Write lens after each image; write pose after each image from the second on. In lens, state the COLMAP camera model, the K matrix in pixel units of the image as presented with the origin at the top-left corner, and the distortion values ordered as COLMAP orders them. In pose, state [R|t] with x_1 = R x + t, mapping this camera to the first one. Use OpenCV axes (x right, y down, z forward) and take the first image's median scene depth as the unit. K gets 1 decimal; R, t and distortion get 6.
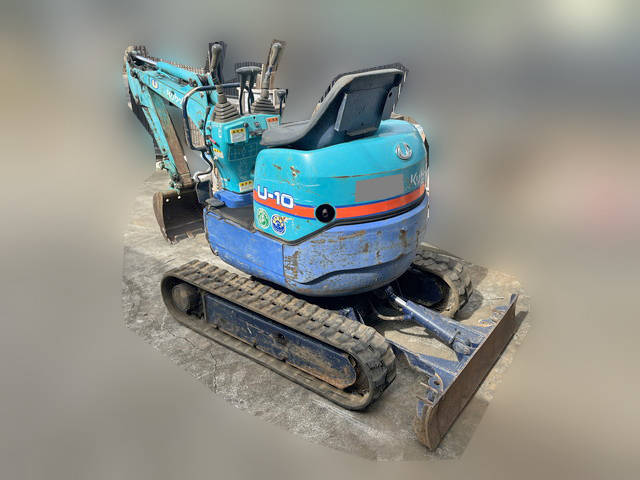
lens RADIAL K [[494.6, 0, 323.4], [0, 494.6, 238.1], [0, 0, 1]] dist [0.037275, -0.073075]
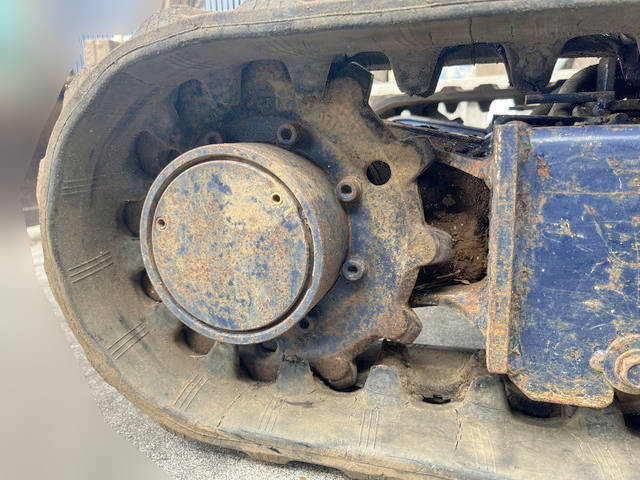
lens RADIAL K [[494.6, 0, 316.9], [0, 494.6, 240.0], [0, 0, 1]] dist [0.037275, -0.073075]
pose [[0.947231, -0.105127, 0.302823, -0.371330], [0.160419, 0.973349, -0.163885, 0.177116], [-0.277524, 0.203815, 0.938850, 1.059328]]
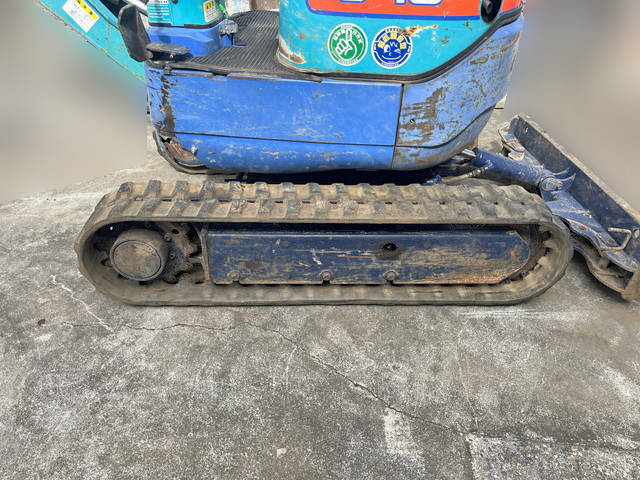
lens RADIAL K [[494.6, 0, 318.2], [0, 494.6, 236.8], [0, 0, 1]] dist [0.037275, -0.073075]
pose [[0.779816, -0.335003, 0.528828, -0.494163], [0.220428, 0.937603, 0.268908, 0.002251], [-0.585916, -0.093130, 0.805003, 0.583349]]
